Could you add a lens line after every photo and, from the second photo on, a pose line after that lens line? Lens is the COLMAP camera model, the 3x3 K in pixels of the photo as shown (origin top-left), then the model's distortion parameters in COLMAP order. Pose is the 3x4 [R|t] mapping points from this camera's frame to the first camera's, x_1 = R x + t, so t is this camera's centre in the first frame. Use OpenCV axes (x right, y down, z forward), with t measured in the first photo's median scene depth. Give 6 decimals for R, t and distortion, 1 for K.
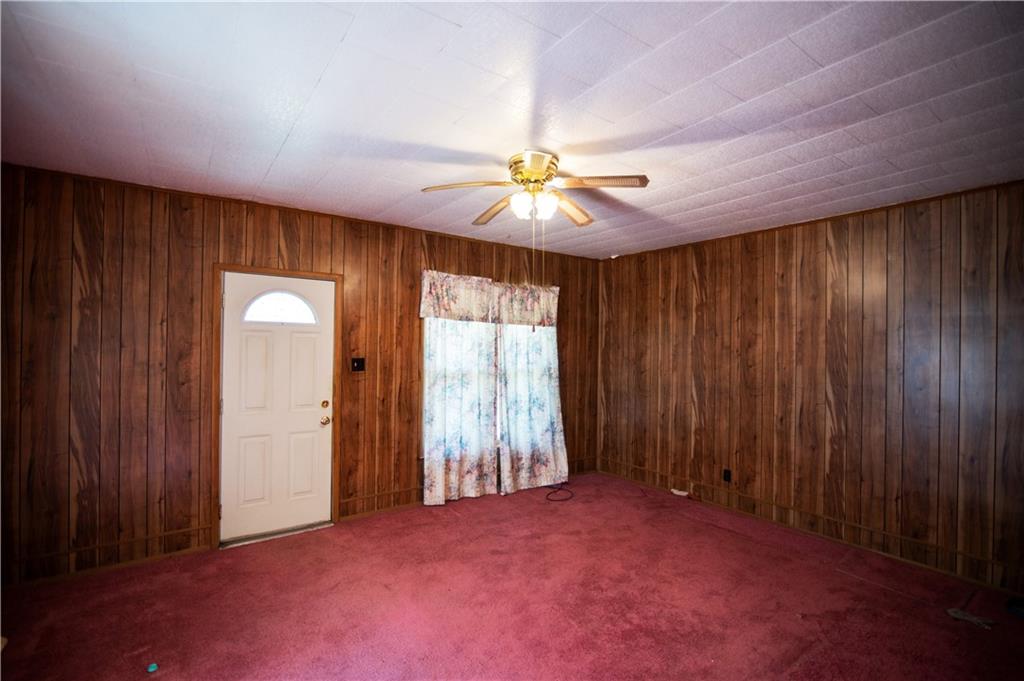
lens RADIAL K [[468.0, 0, 508.4], [0, 468.0, 344.1], [0, 0, 1]] dist [-0.018071, 0.000811]
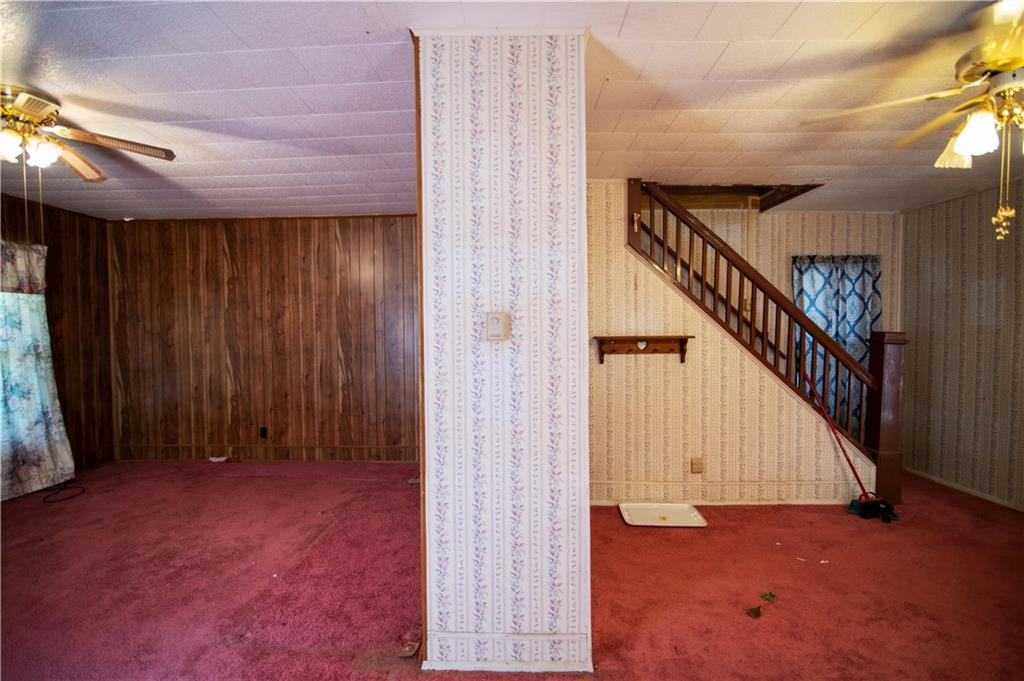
lens RADIAL K [[468.0, 0, 508.4], [0, 468.0, 344.1], [0, 0, 1]] dist [-0.018071, 0.000811]
pose [[0.606296, -0.043588, 0.794043, -0.055872], [0.011351, 0.998869, 0.046164, 0.024102], [-0.795158, -0.018976, 0.606105, -0.150667]]
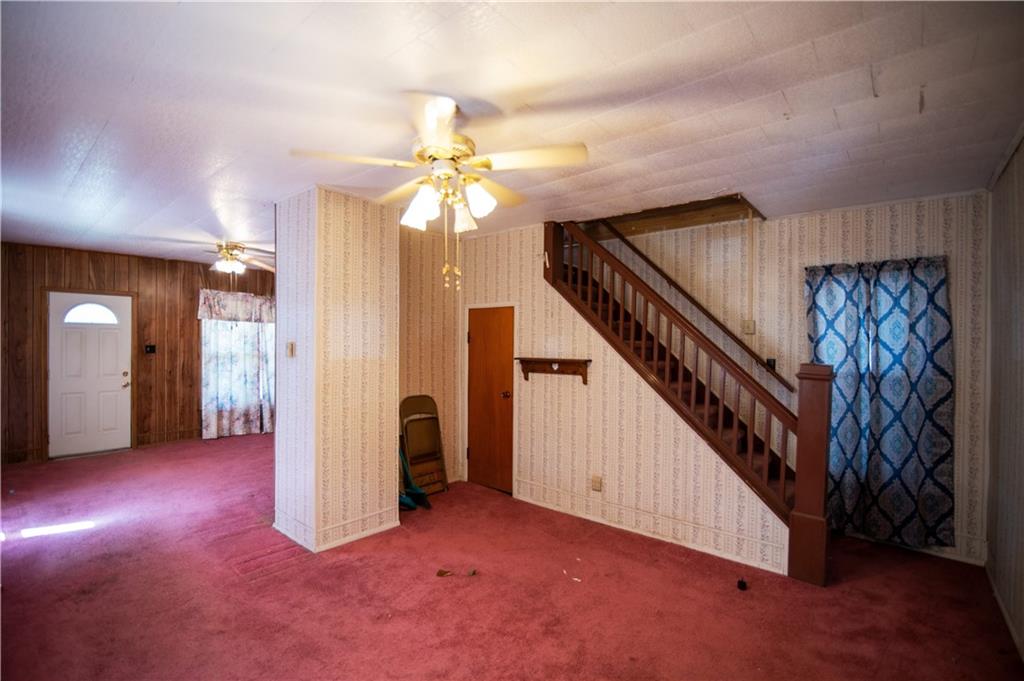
lens RADIAL K [[468.0, 0, 508.4], [0, 468.0, 344.1], [0, 0, 1]] dist [-0.018071, 0.000811]
pose [[0.971972, -0.006872, 0.234995, 0.449879], [0.003699, 0.999896, 0.013941, 0.008510], [-0.235066, -0.012681, 0.971897, -0.743318]]
